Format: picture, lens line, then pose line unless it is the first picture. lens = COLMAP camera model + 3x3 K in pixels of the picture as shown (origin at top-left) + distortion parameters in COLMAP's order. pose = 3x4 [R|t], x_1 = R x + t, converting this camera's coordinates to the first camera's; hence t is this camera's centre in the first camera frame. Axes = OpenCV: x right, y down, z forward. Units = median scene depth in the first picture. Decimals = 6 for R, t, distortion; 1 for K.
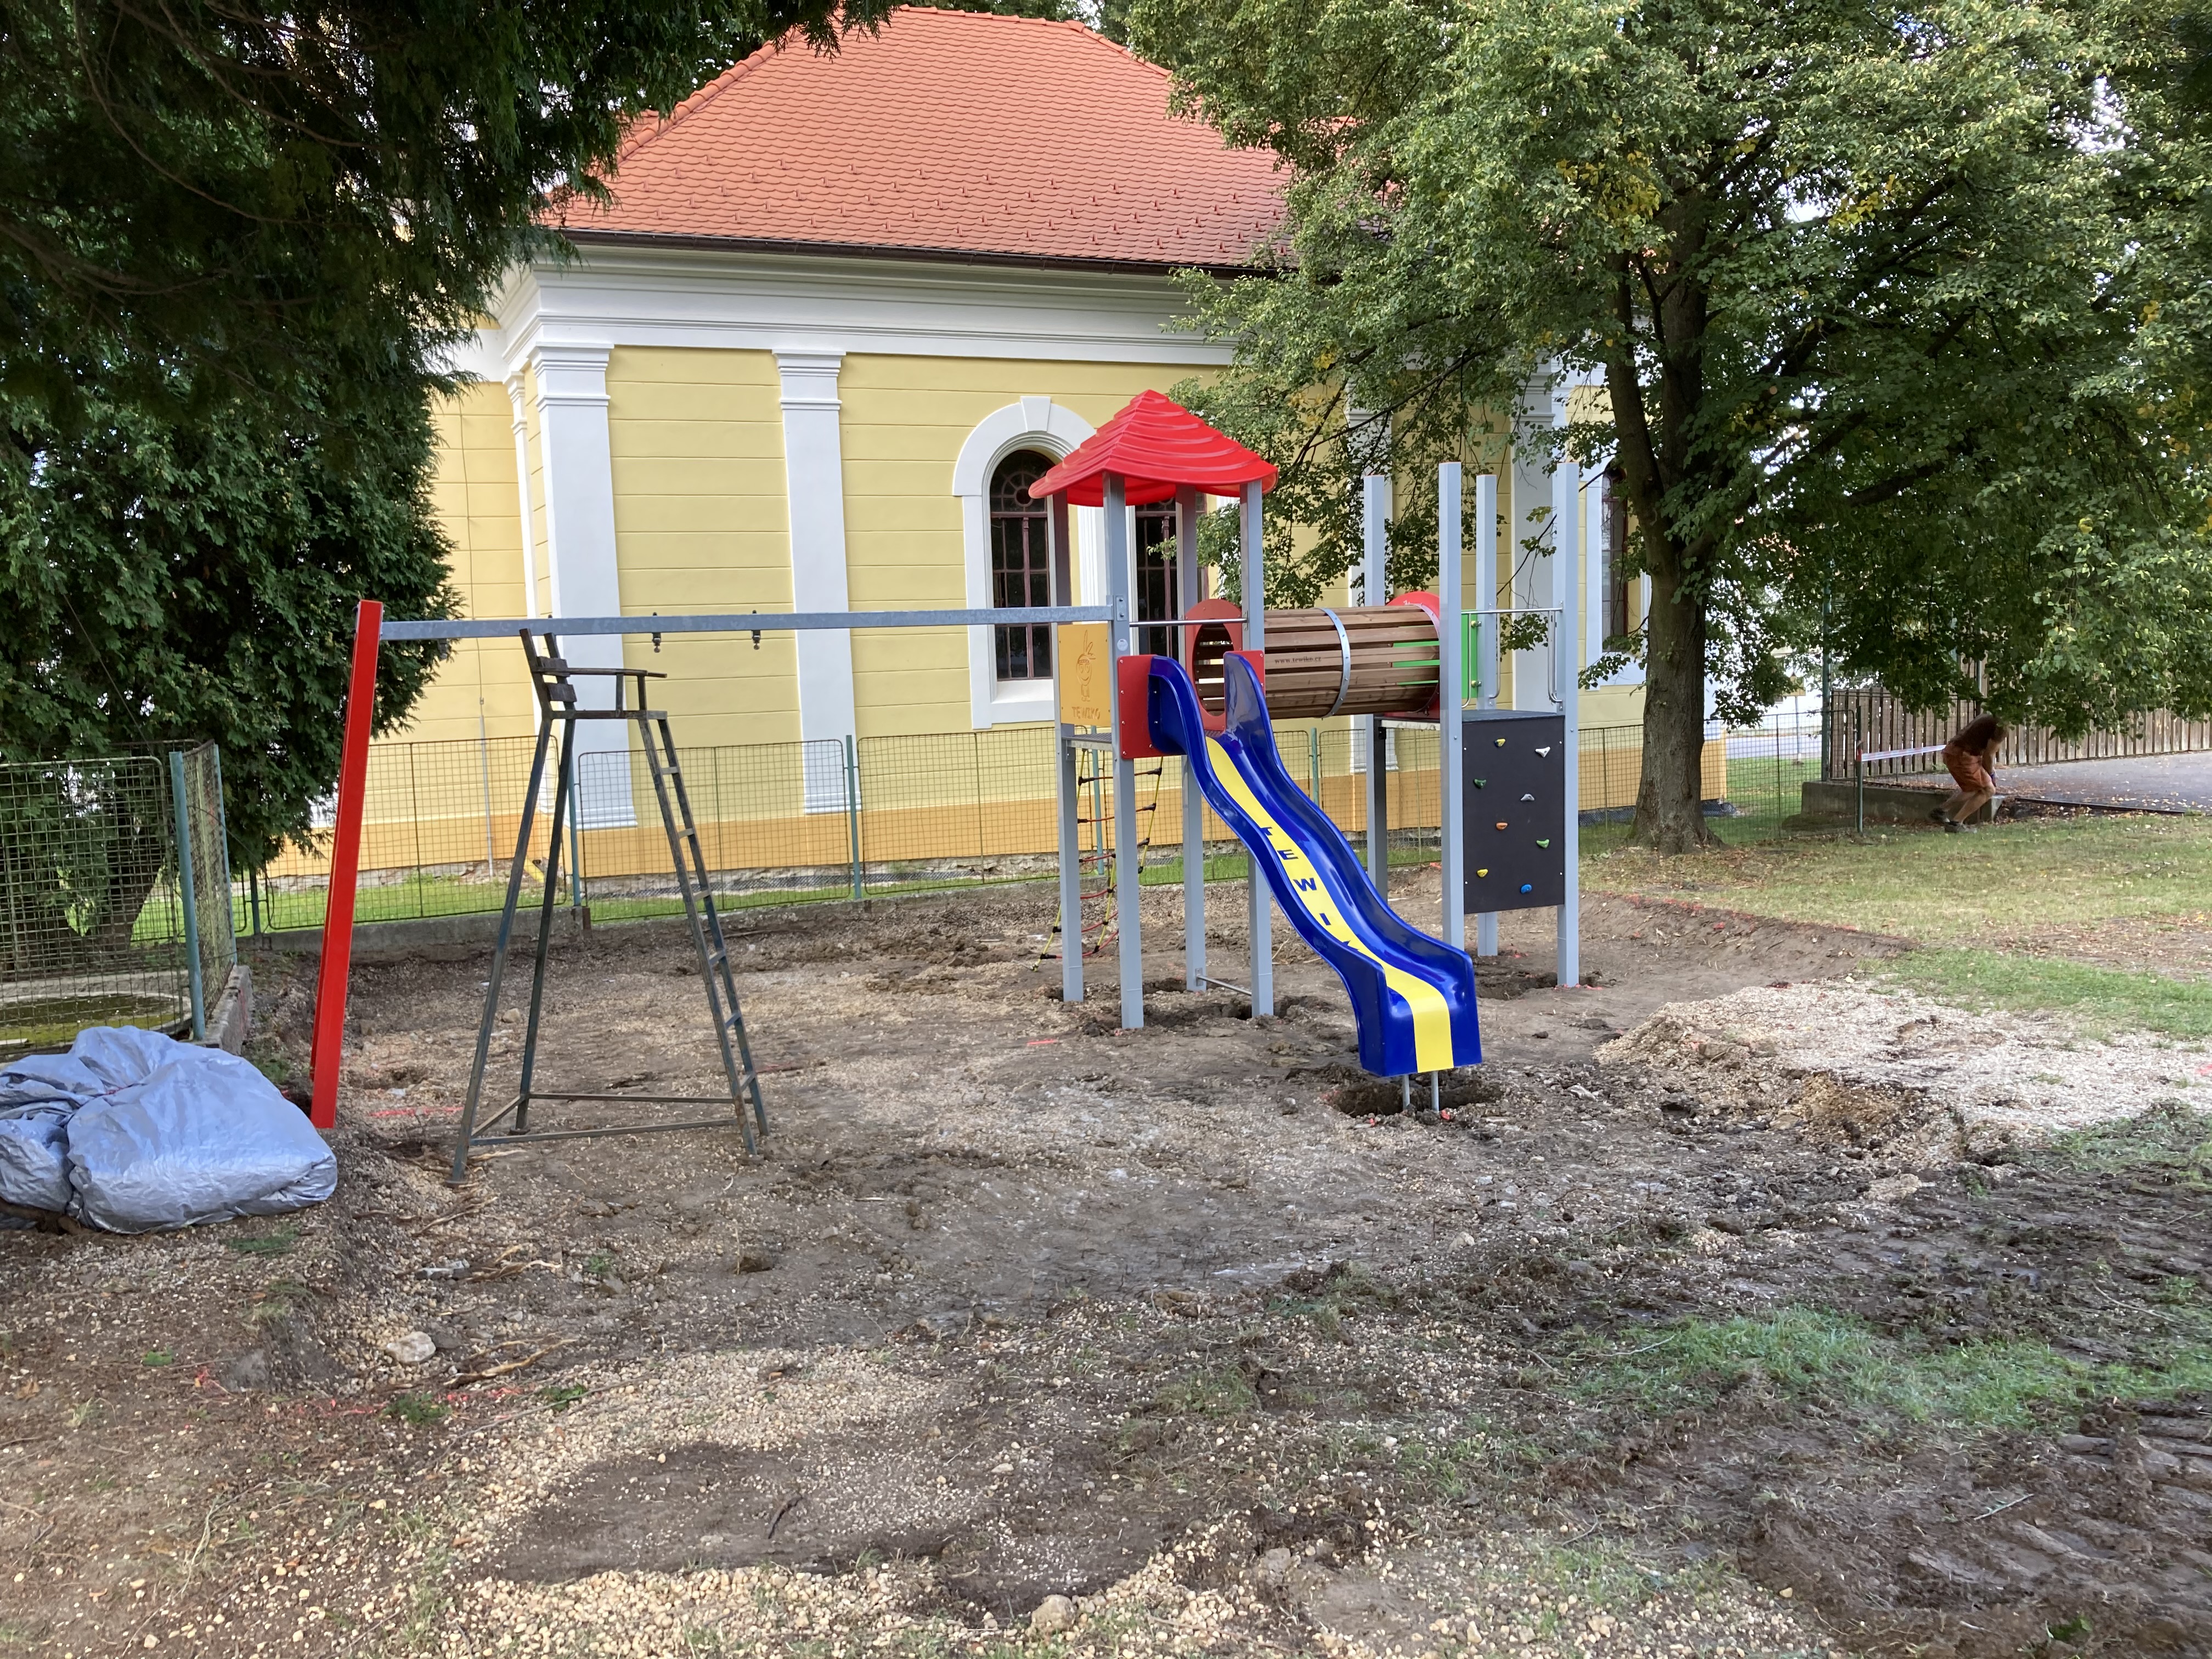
lens RADIAL K [[1743.5, 0, 1106.0], [0, 1743.5, 829.5], [0, 0, 1]] dist [-0.008903, 0.000518]
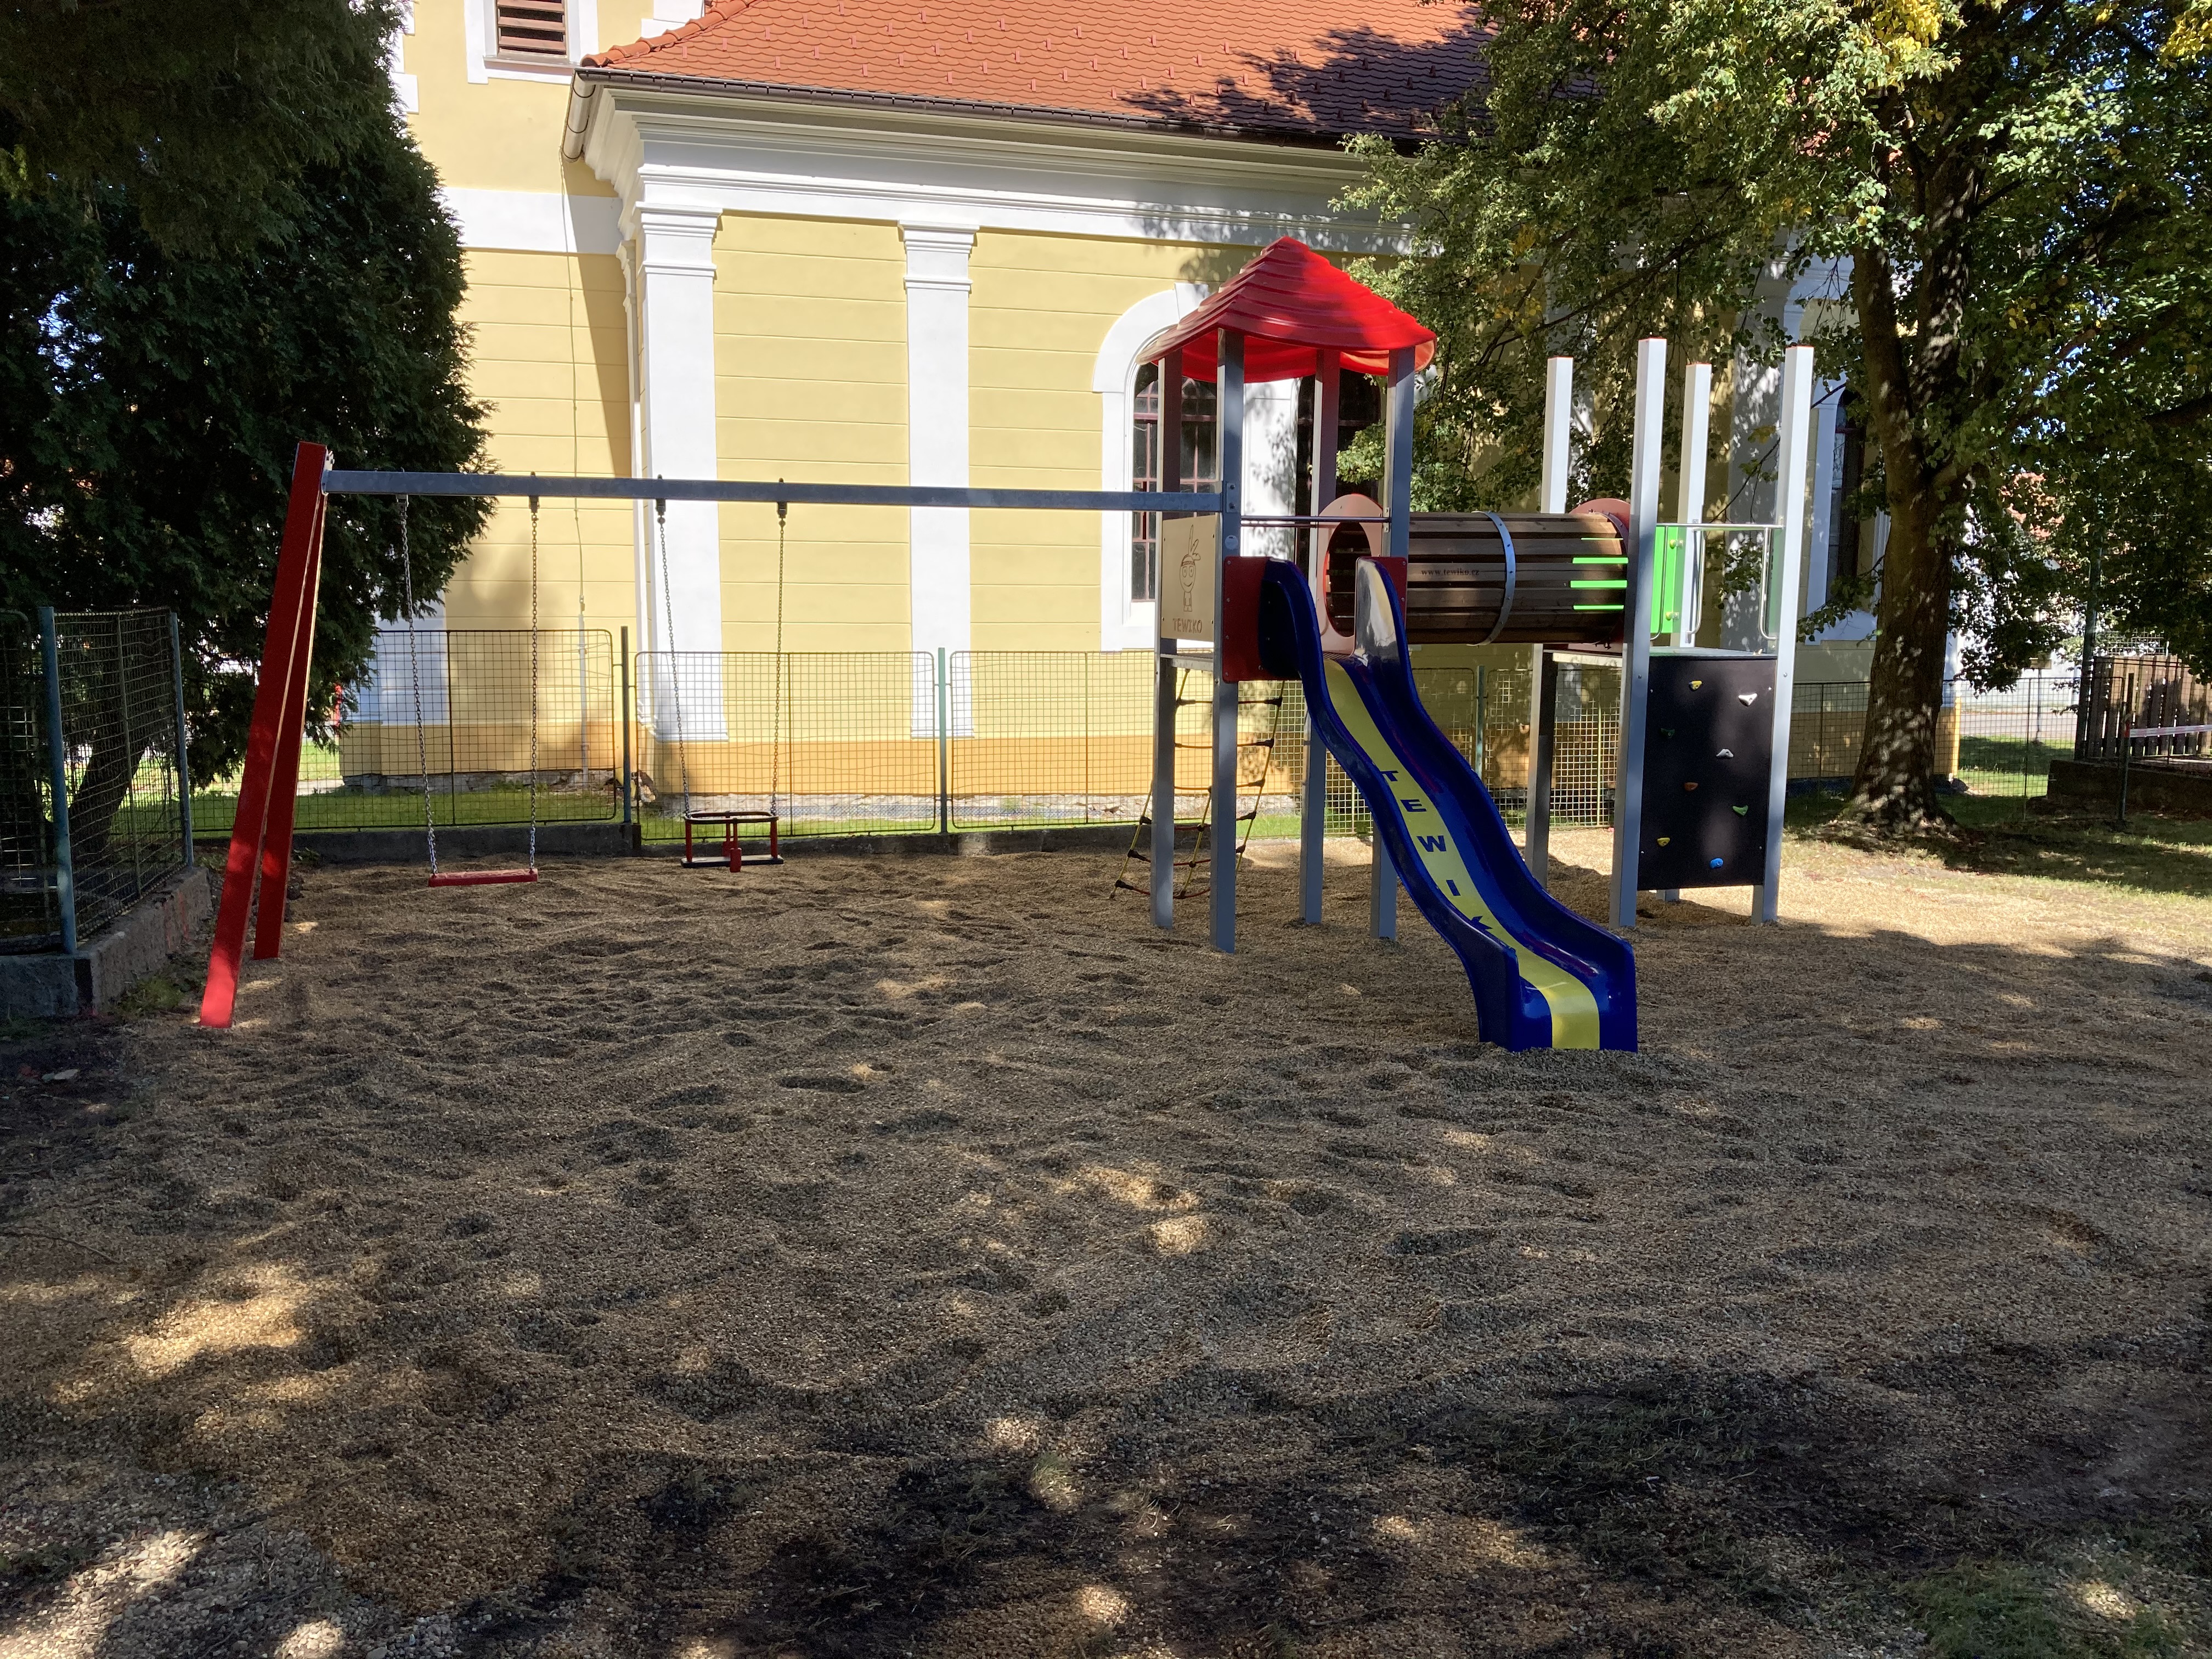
lens RADIAL K [[1743.5, 0, 1106.0], [0, 1743.5, 829.5], [0, 0, 1]] dist [-0.008903, 0.000518]
pose [[0.993019, 0.055393, -0.104140, 0.034522], [-0.052127, 0.998067, 0.033831, 0.004199], [0.105813, -0.028166, 0.993987, 0.134024]]
